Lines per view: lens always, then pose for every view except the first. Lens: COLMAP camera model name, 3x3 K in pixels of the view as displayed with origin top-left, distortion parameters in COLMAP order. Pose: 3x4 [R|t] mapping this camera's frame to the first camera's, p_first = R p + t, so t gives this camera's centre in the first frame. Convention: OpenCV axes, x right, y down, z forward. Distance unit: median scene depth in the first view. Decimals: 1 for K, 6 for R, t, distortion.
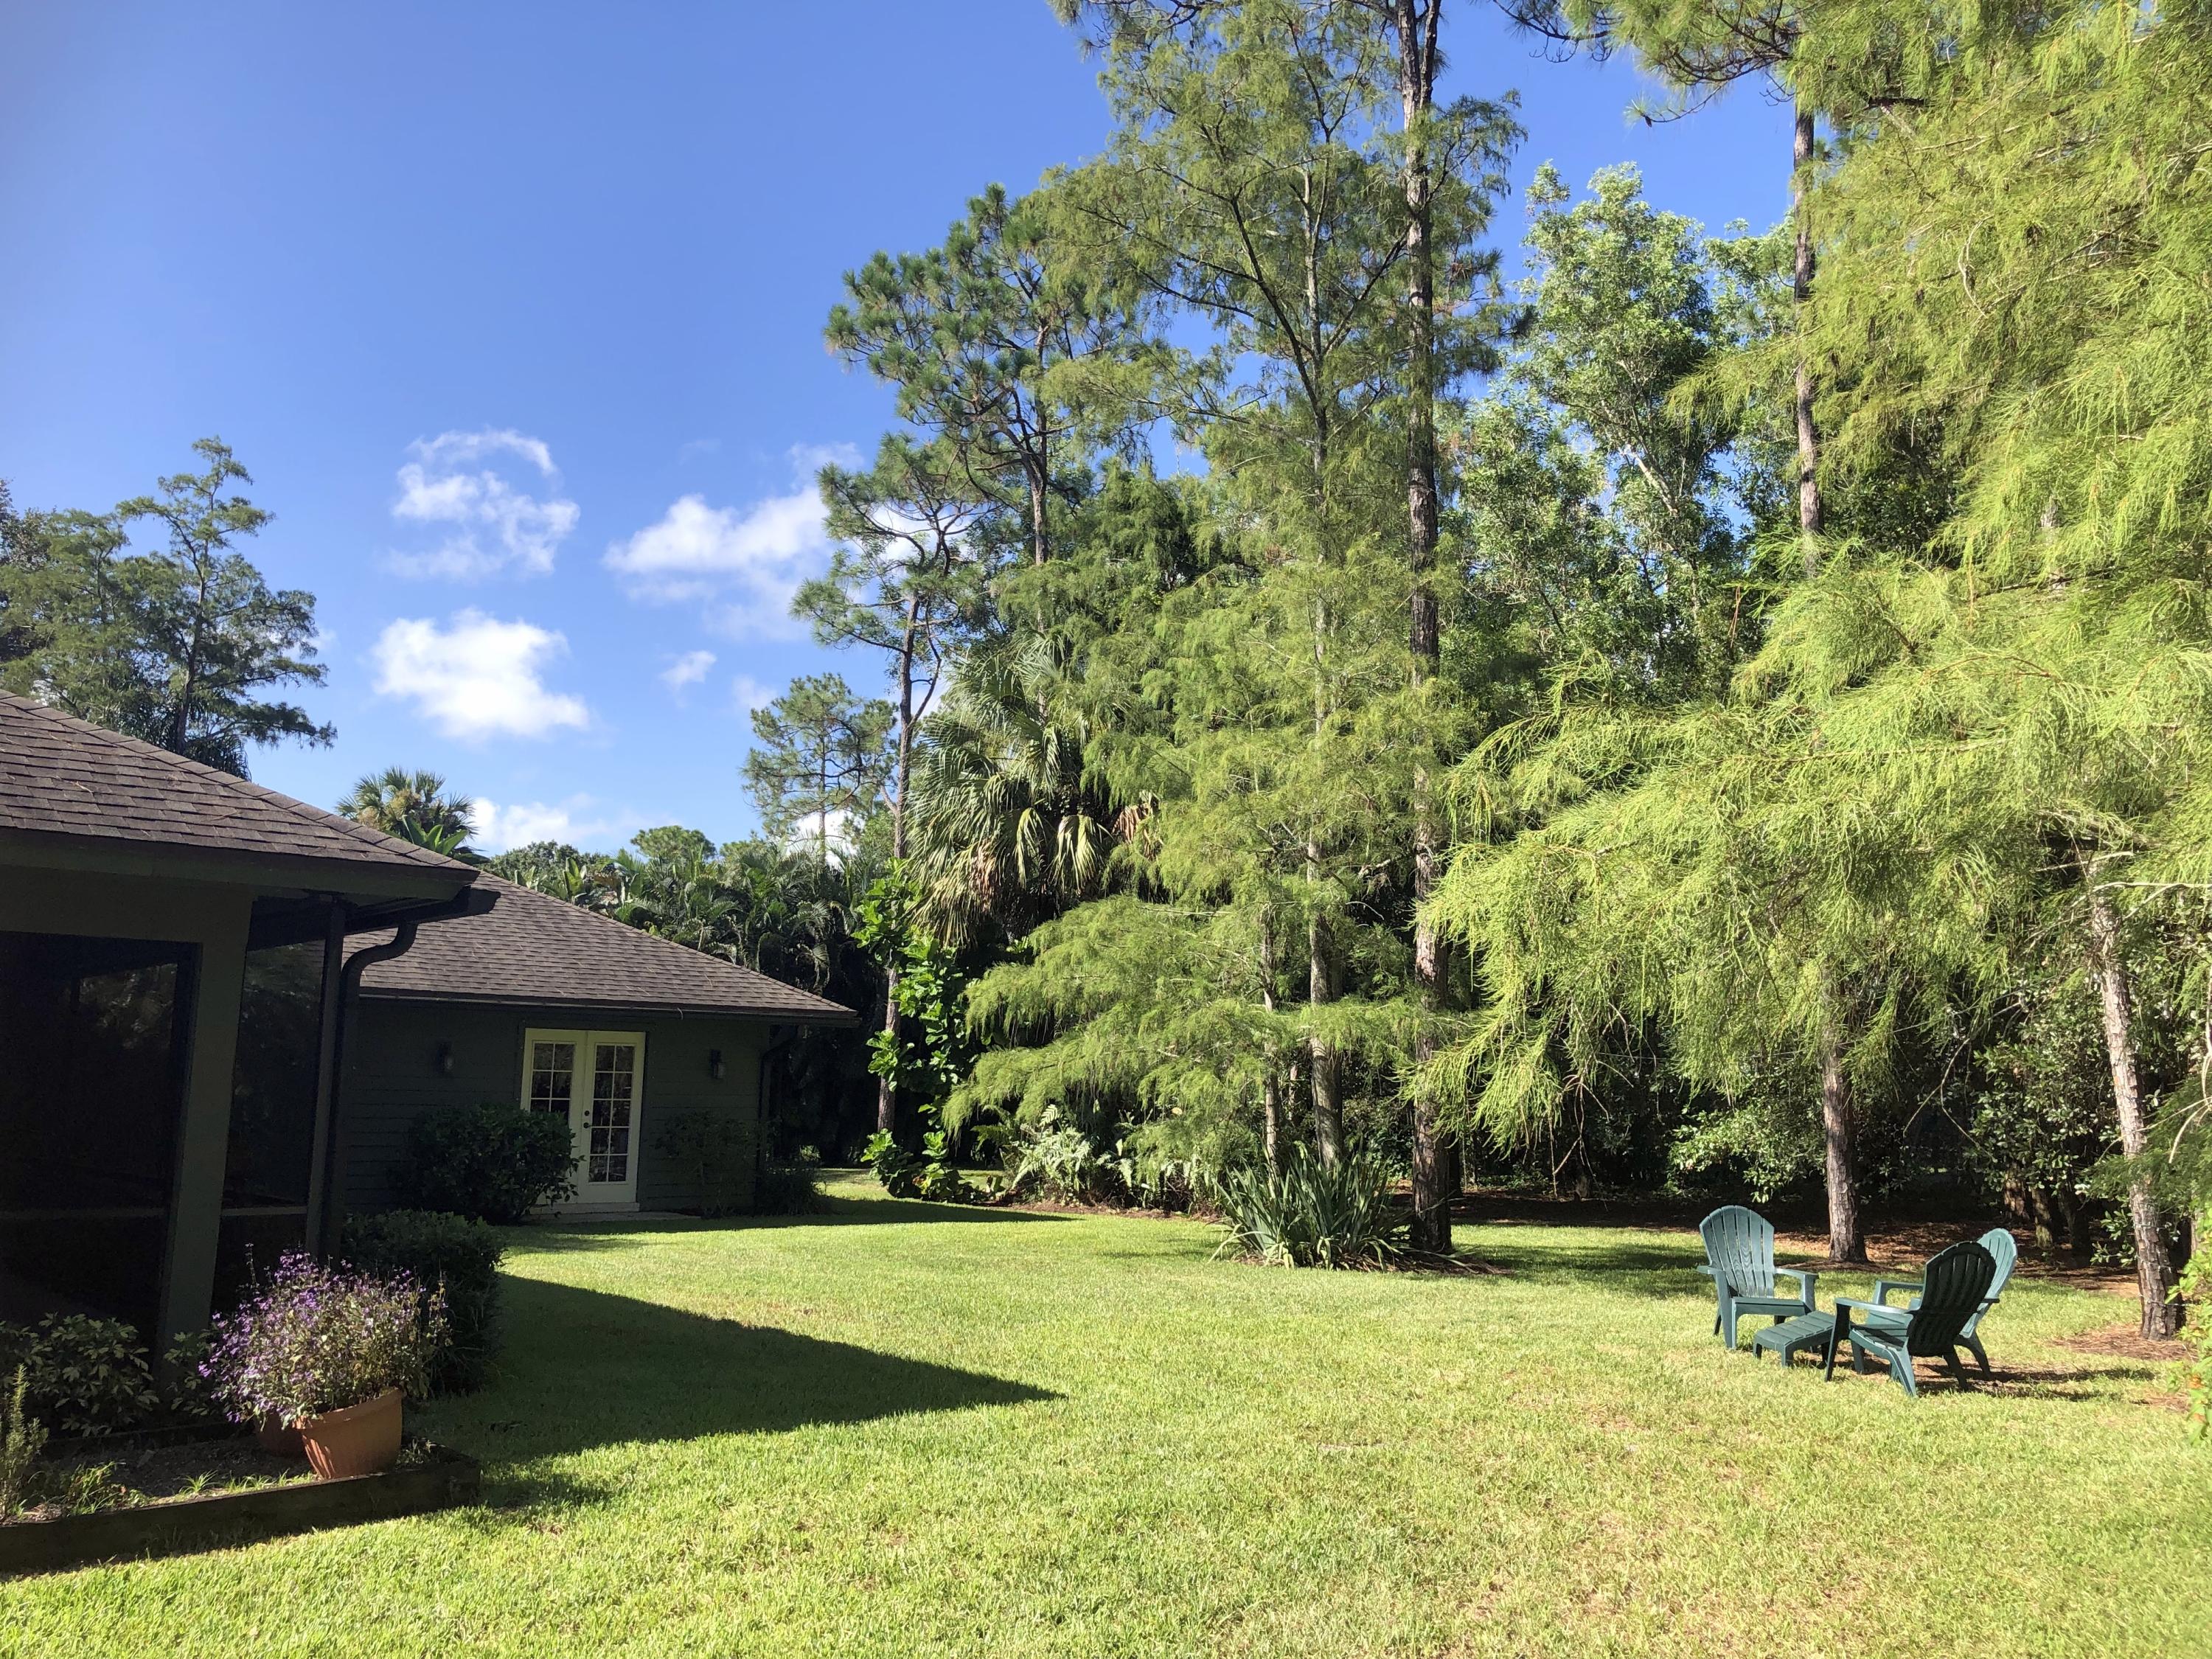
lens RADIAL K [[1835.2, 0, 1106.0], [0, 1835.2, 829.5], [0, 0, 1]] dist [0.087963, 0.000912]
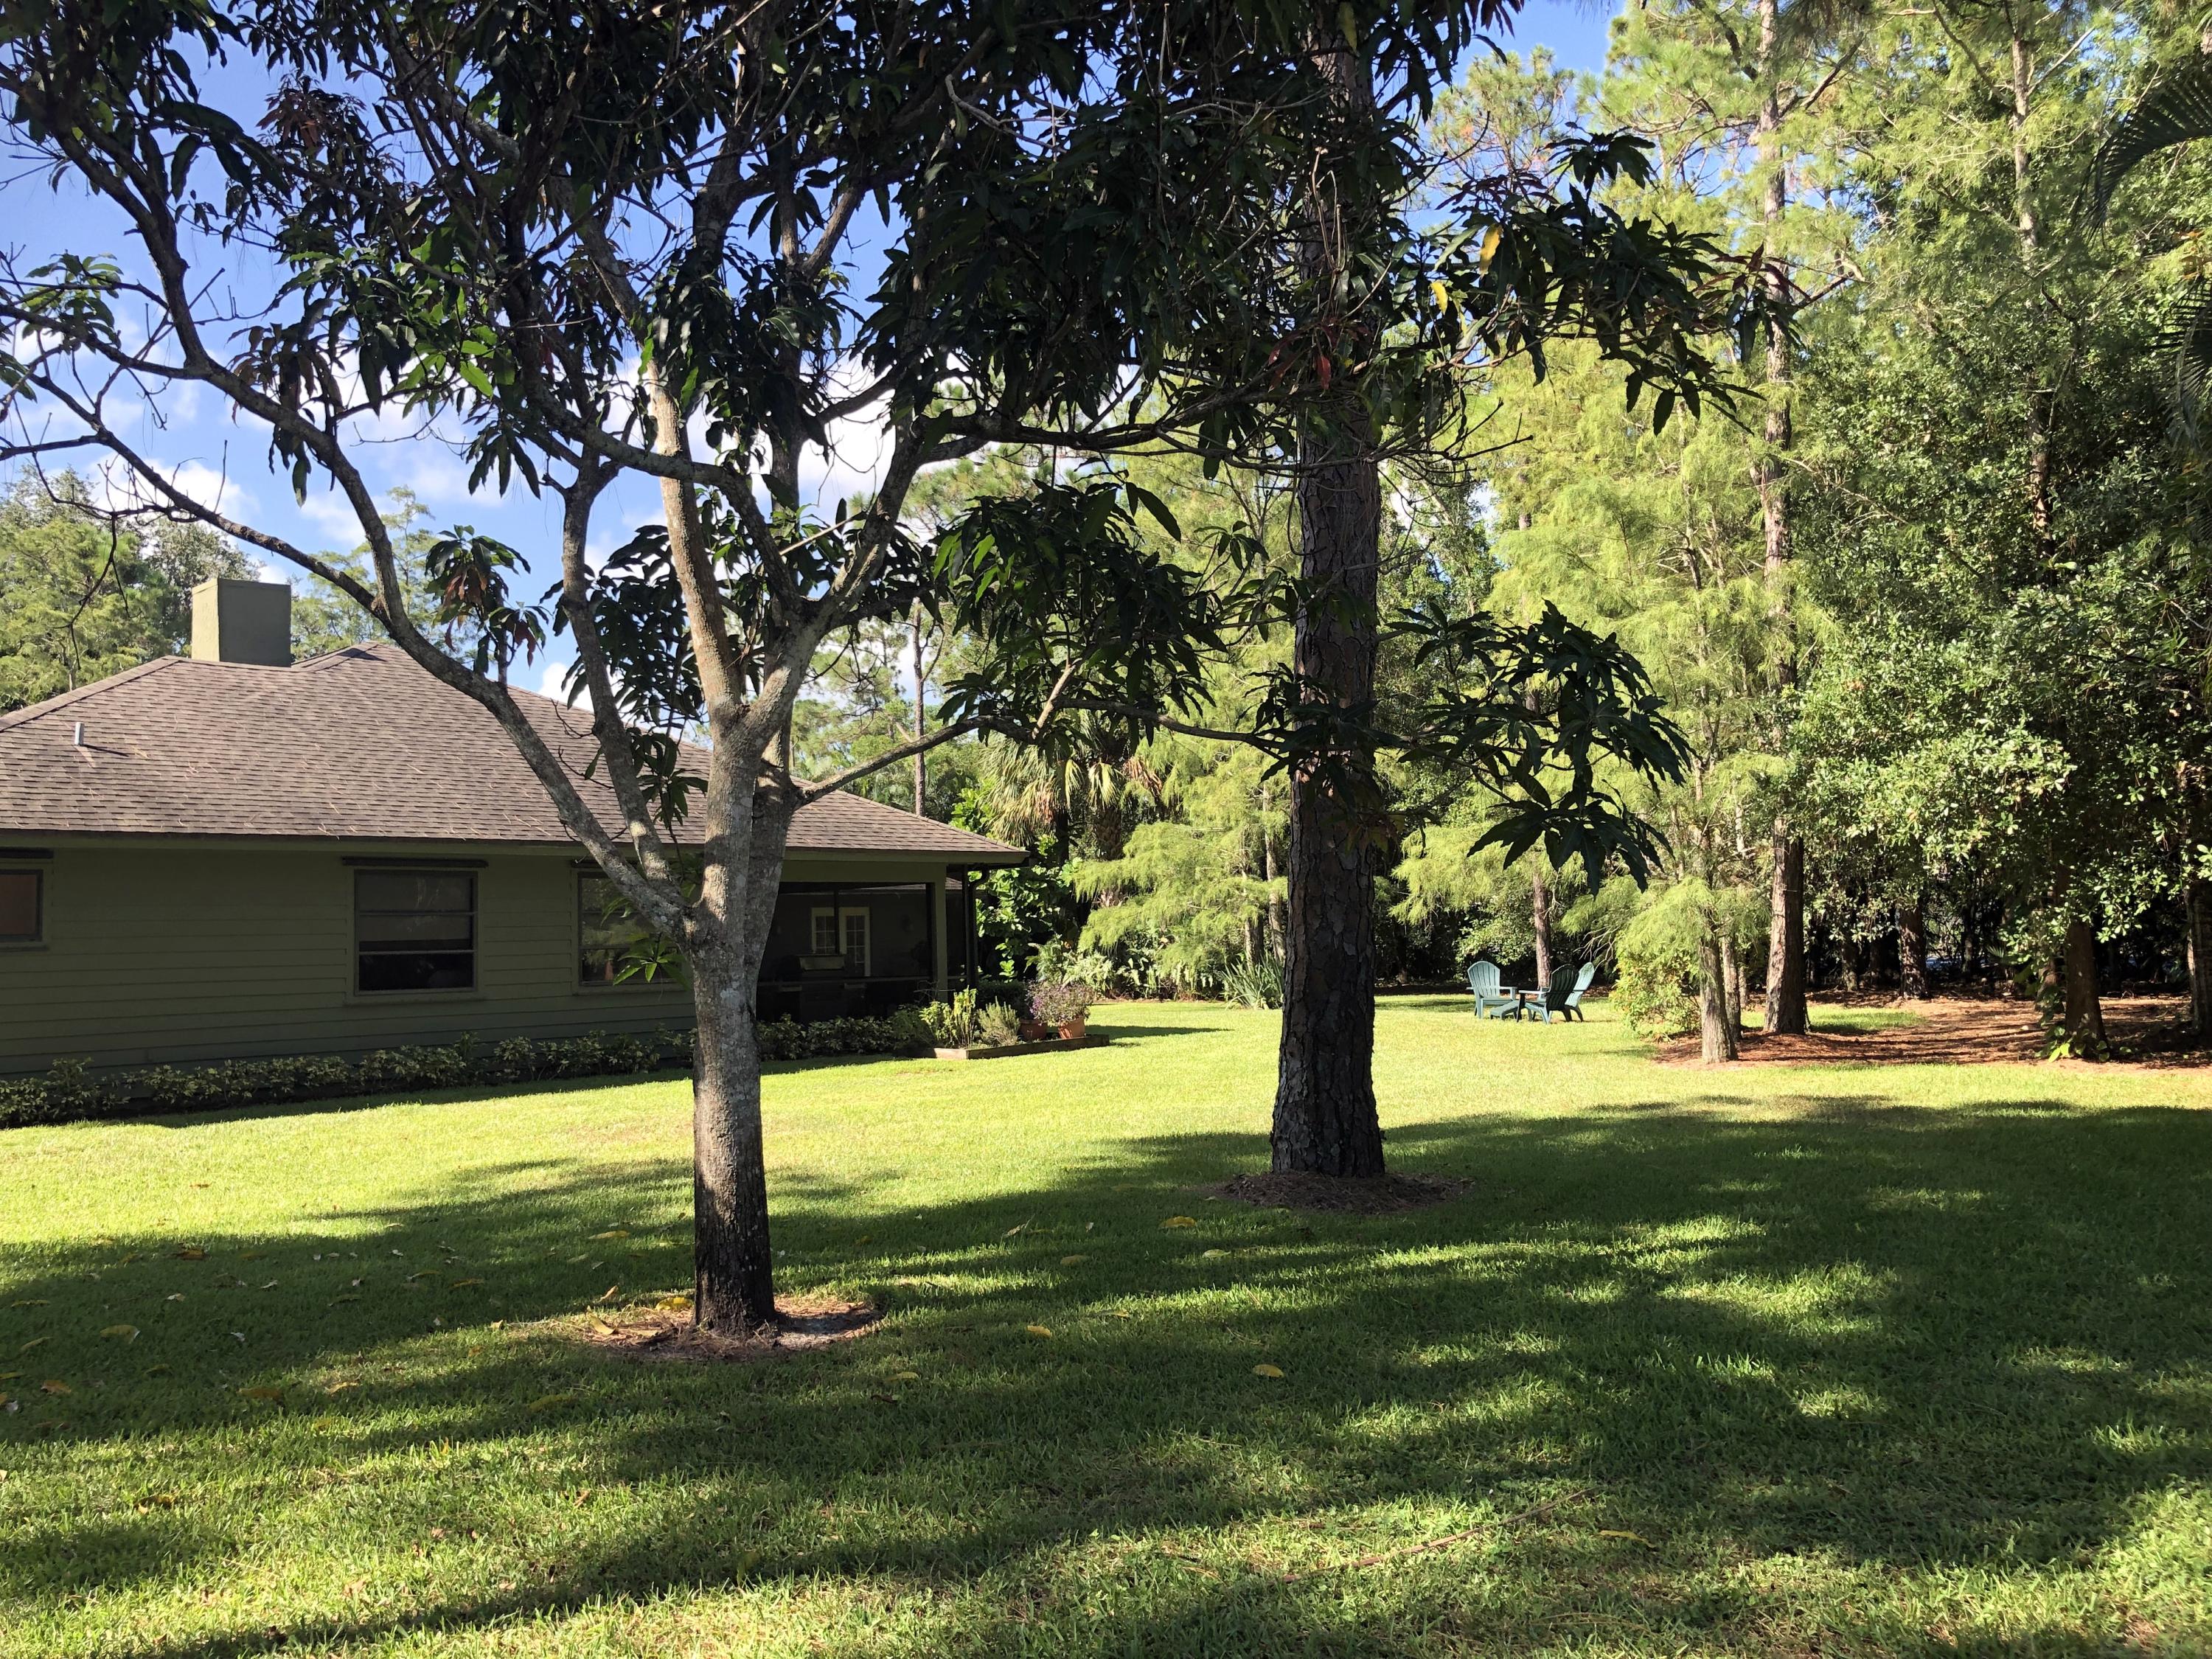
lens RADIAL K [[1835.2, 0, 1106.0], [0, 1835.2, 829.5], [0, 0, 1]] dist [0.087963, 0.000912]
pose [[0.993649, -0.043086, 0.103945, -0.184863], [0.034451, 0.995914, 0.083482, -0.086150], [-0.107117, -0.079371, 0.991073, -0.631353]]
